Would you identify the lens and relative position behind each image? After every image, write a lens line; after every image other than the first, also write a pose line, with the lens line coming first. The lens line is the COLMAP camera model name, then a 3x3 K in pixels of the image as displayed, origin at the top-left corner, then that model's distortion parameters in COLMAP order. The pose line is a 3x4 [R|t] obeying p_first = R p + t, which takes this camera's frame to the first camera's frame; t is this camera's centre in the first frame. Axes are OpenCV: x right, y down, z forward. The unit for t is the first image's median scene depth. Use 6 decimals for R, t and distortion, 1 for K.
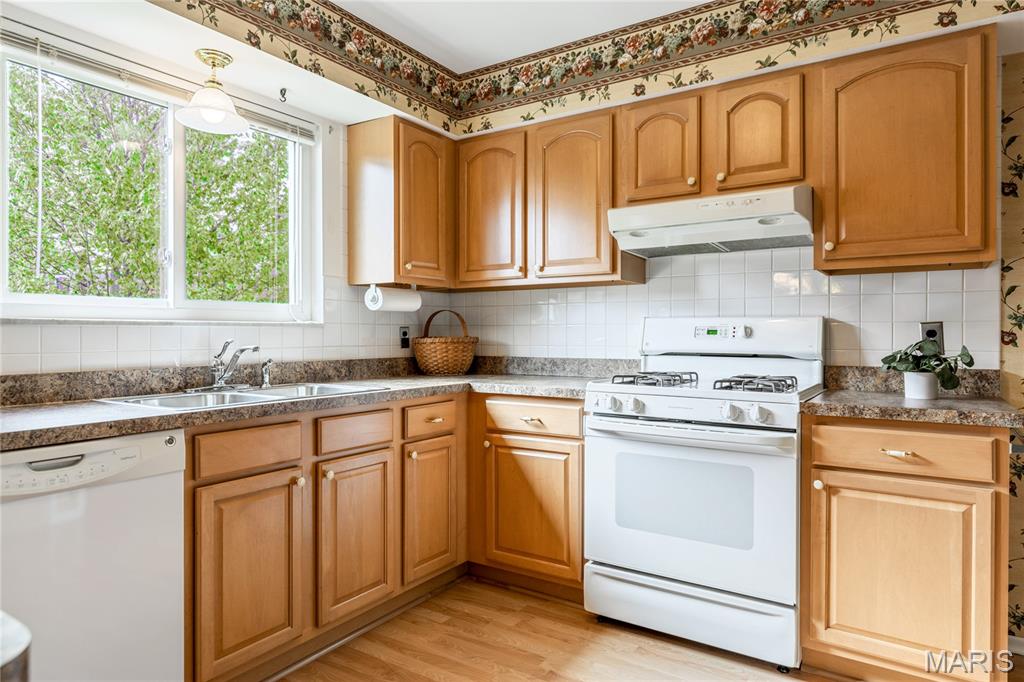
lens RADIAL K [[621.7, 0, 511.6], [0, 621.7, 335.1], [0, 0, 1]] dist [0.000065, -0.000296]
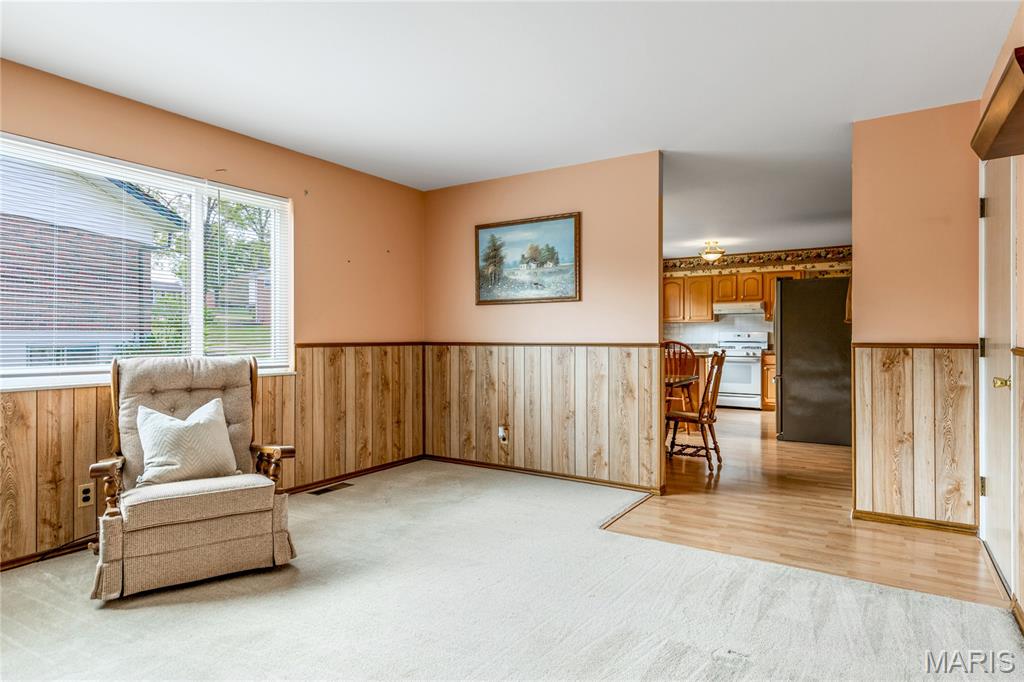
lens RADIAL K [[577.2, 0, 512.0], [0, 577.2, 341.0], [0, 0, 1]] dist [-0.000899, -0.000032]
pose [[0.999925, -0.002733, 0.011901, -1.161349], [0.002676, 0.999985, 0.004814, 0.006554], [-0.011914, -0.004782, 0.999918, -2.631627]]
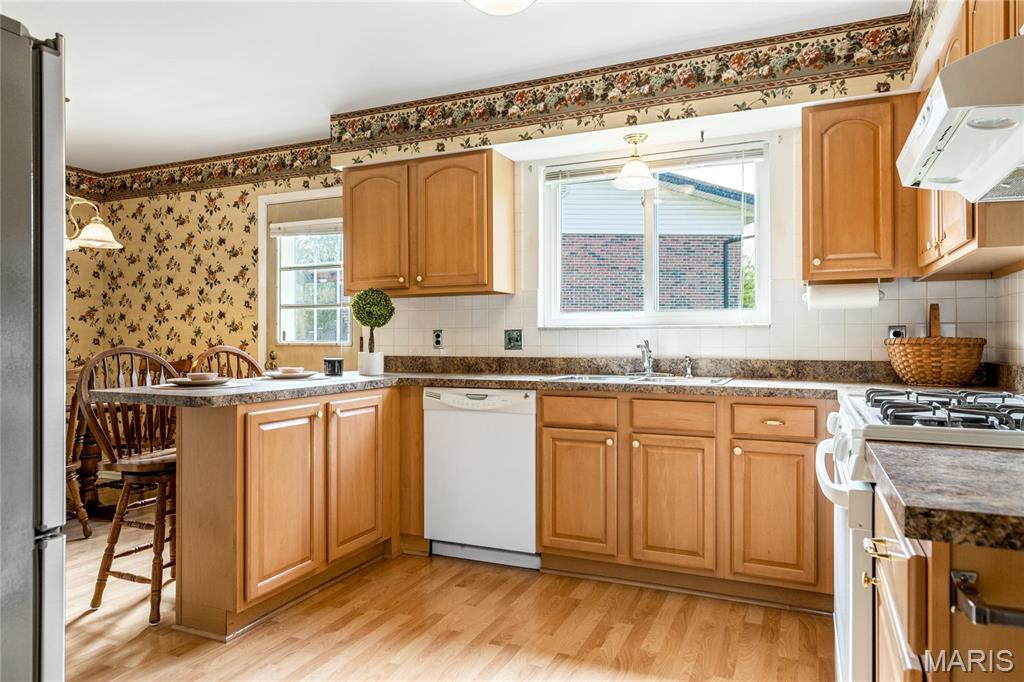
lens RADIAL K [[649.9, 0, 518.1], [0, 649.9, 338.4], [0, 0, 1]] dist [0.003772, 0.000462]
pose [[0.162161, -0.001259, -0.986763, 0.832621], [0.000157, 0.999999, -0.001250, 0.006535], [0.986764, 0.000048, 0.162161, 0.450820]]
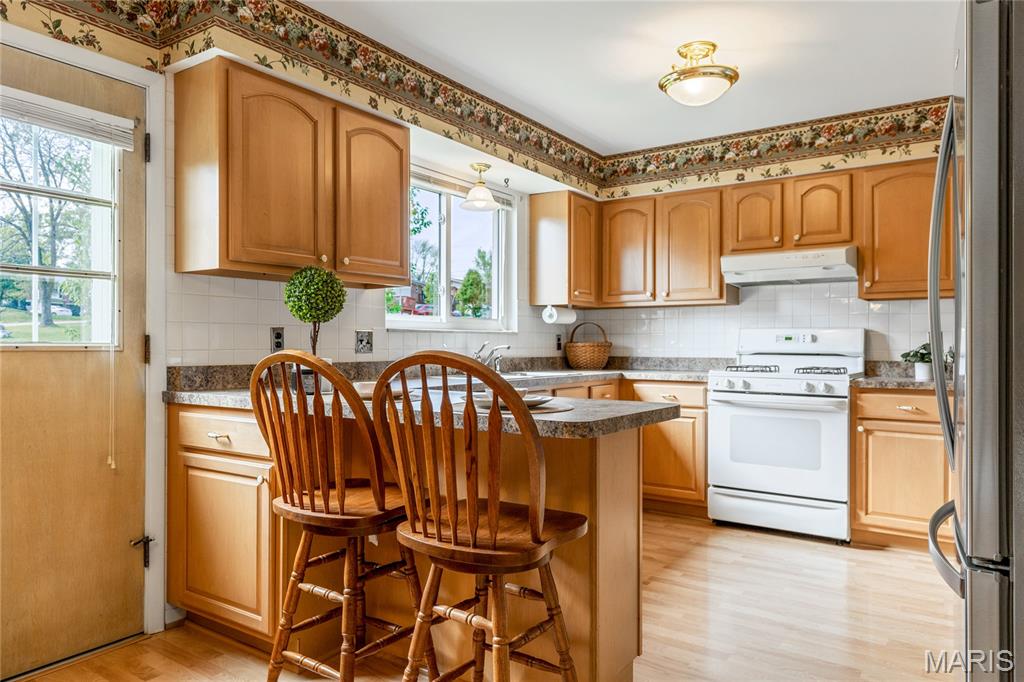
lens RADIAL K [[675.2, 0, 512.0], [0, 675.2, 341.0], [0, 0, 1]] dist [0.005726, 0.000561]
pose [[0.999725, 0.002746, -0.023283, -0.319906], [-0.002900, 0.999974, -0.006585, 0.014291], [0.023264, 0.006651, 0.999707, -0.668462]]
